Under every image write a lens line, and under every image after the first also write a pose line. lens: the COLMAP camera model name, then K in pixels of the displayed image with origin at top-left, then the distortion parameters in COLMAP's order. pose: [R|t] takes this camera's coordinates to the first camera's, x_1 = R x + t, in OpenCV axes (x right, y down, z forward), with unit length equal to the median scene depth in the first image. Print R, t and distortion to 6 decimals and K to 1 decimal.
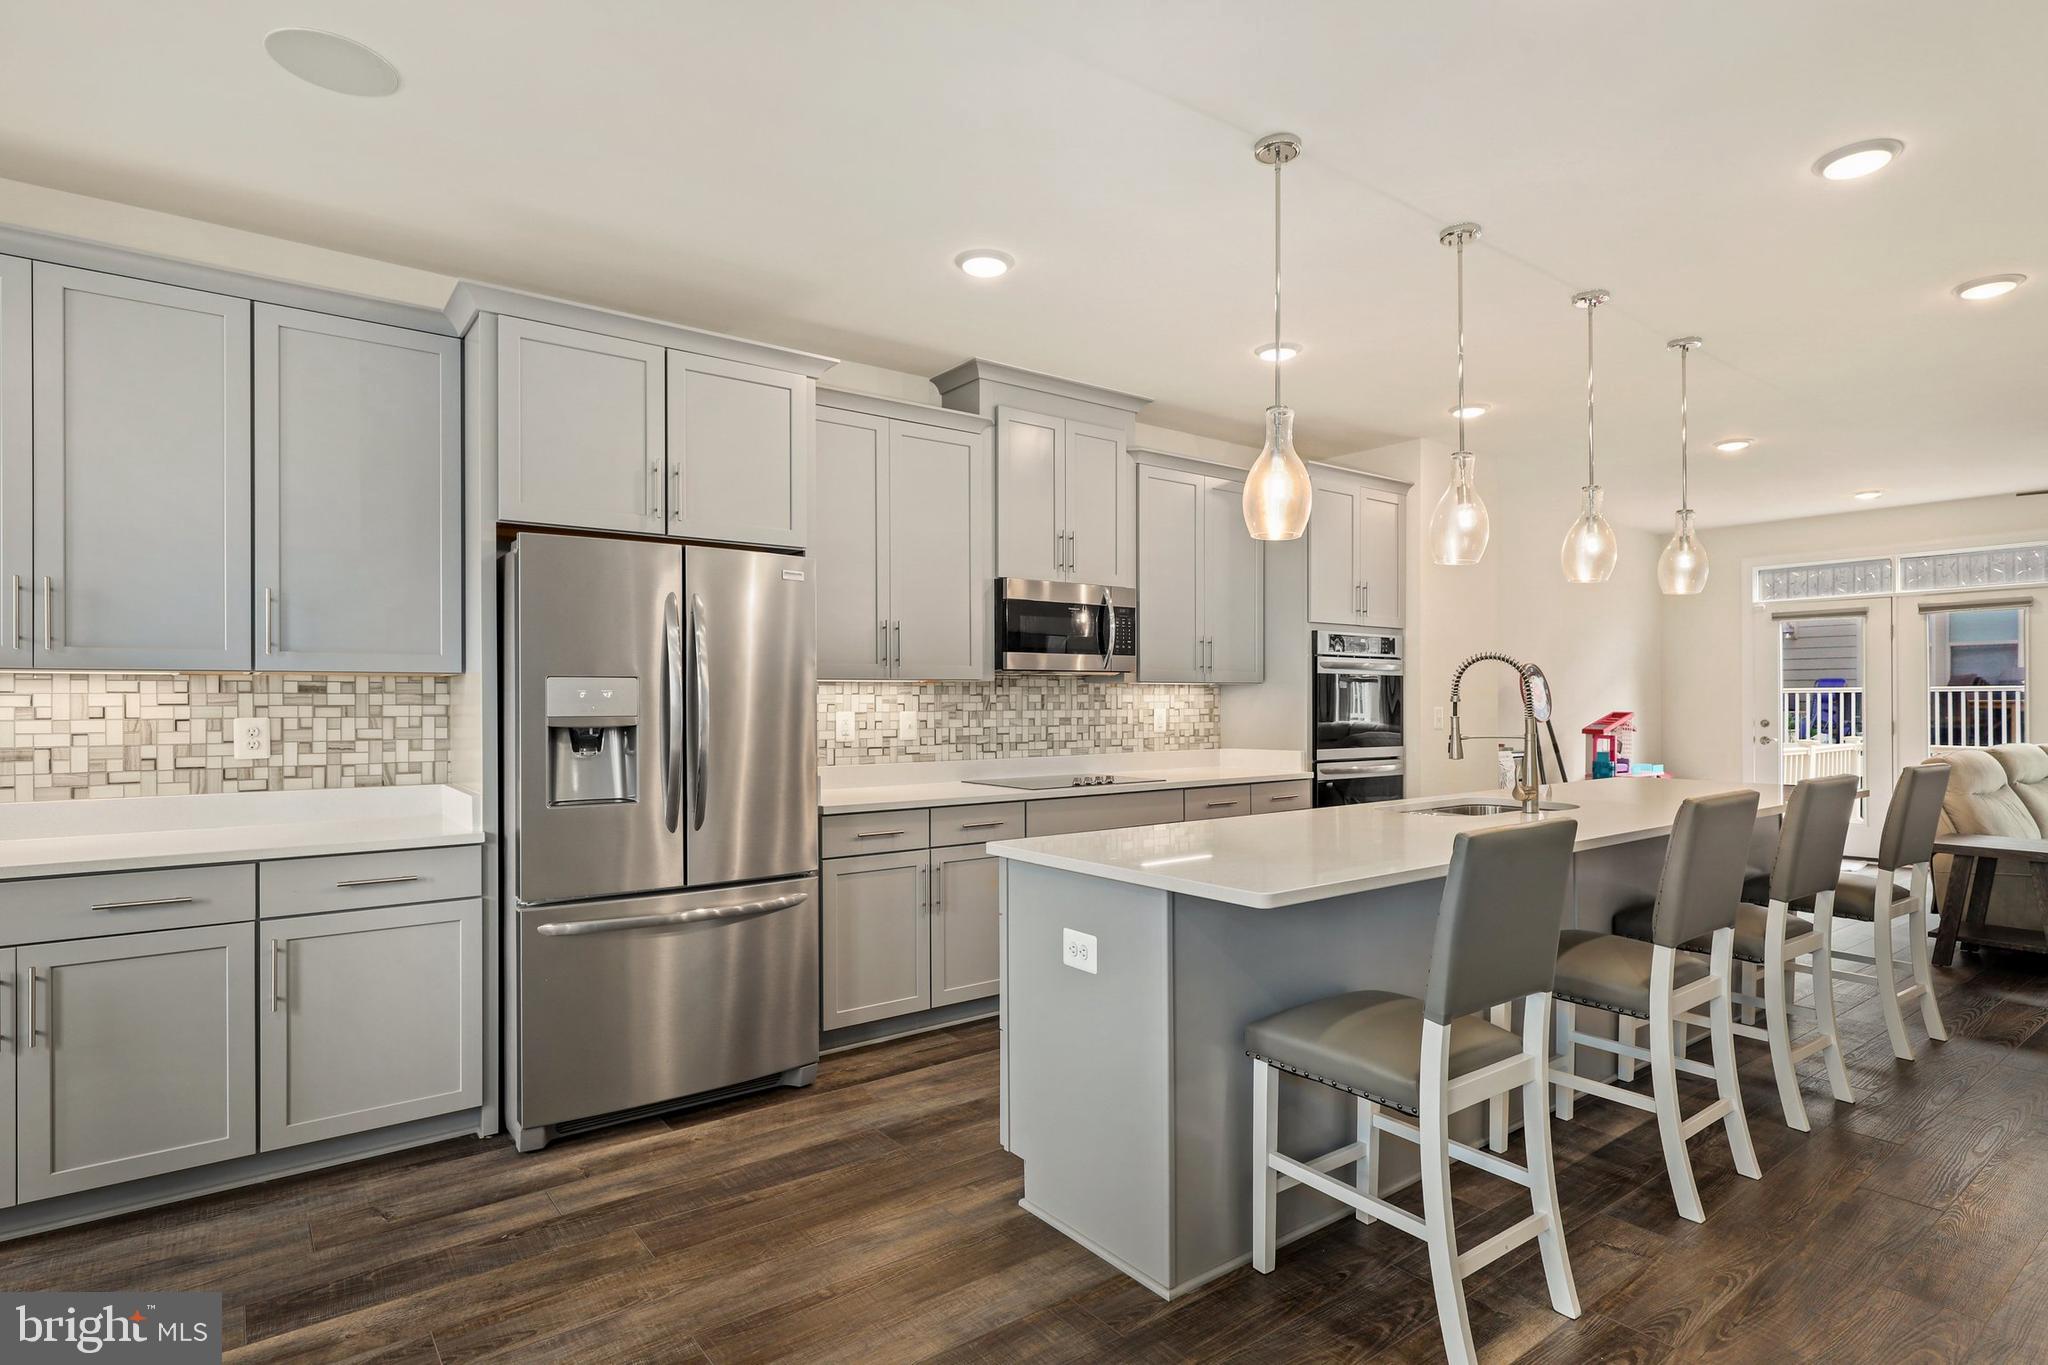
lens RADIAL K [[1083.7, 0, 1013.0], [0, 1083.7, 696.7], [0, 0, 1]] dist [-0.000538, 0.000769]
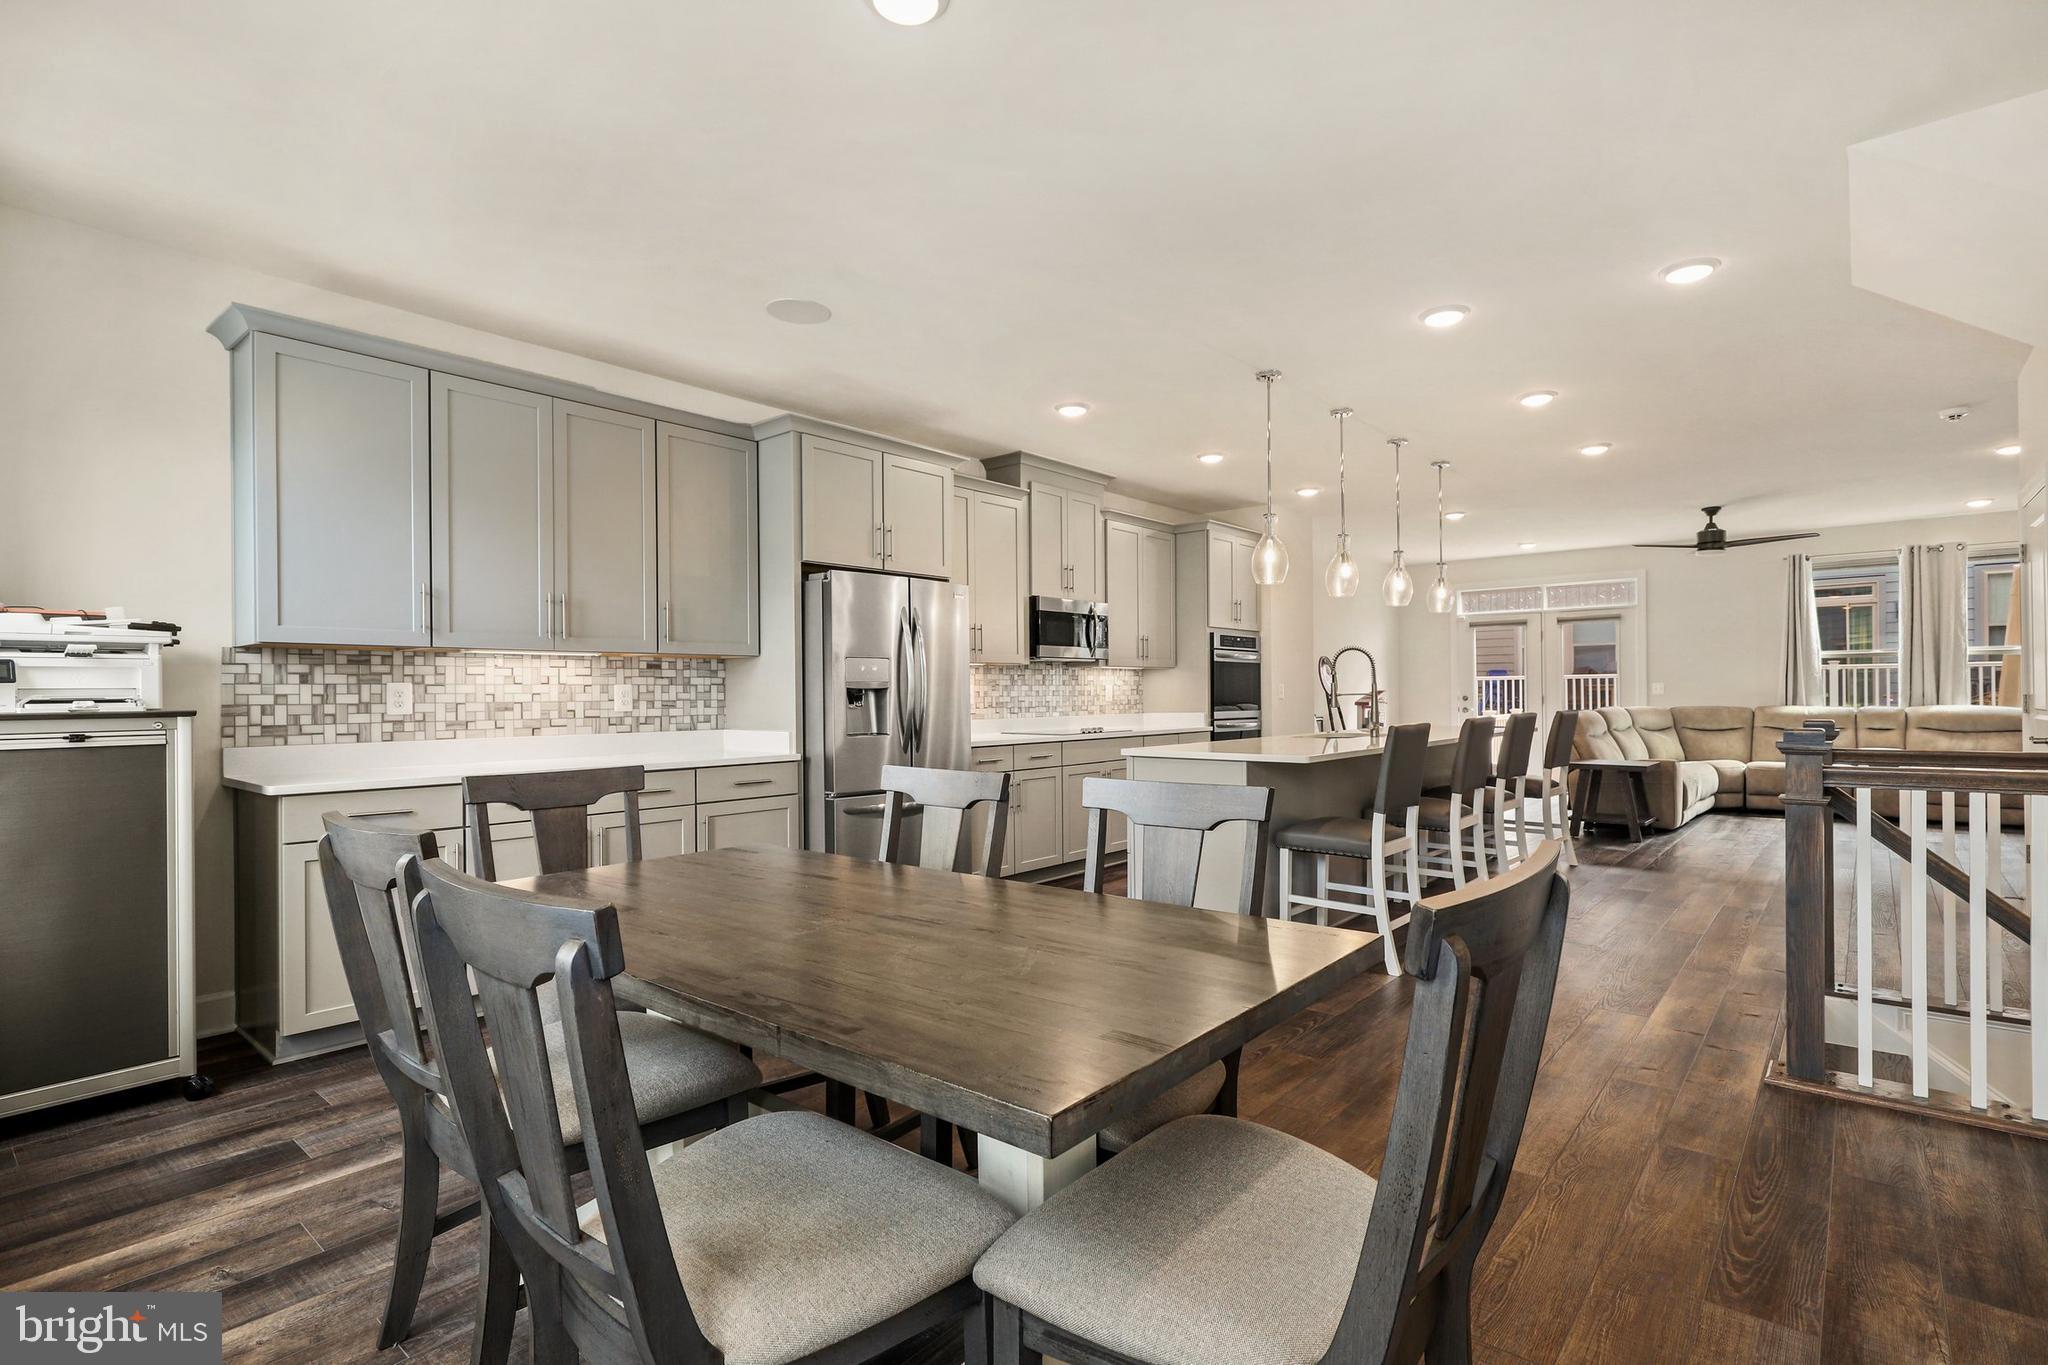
lens RADIAL K [[985.2, 0, 1026.9], [0, 985.2, 685.9], [0, 0, 1]] dist [-0.004250, -0.000055]
pose [[0.978628, -0.003473, 0.205611, -0.302405], [0.004326, 0.999984, -0.003701, 0.020313], [-0.205595, 0.004511, 0.978627, -0.337610]]
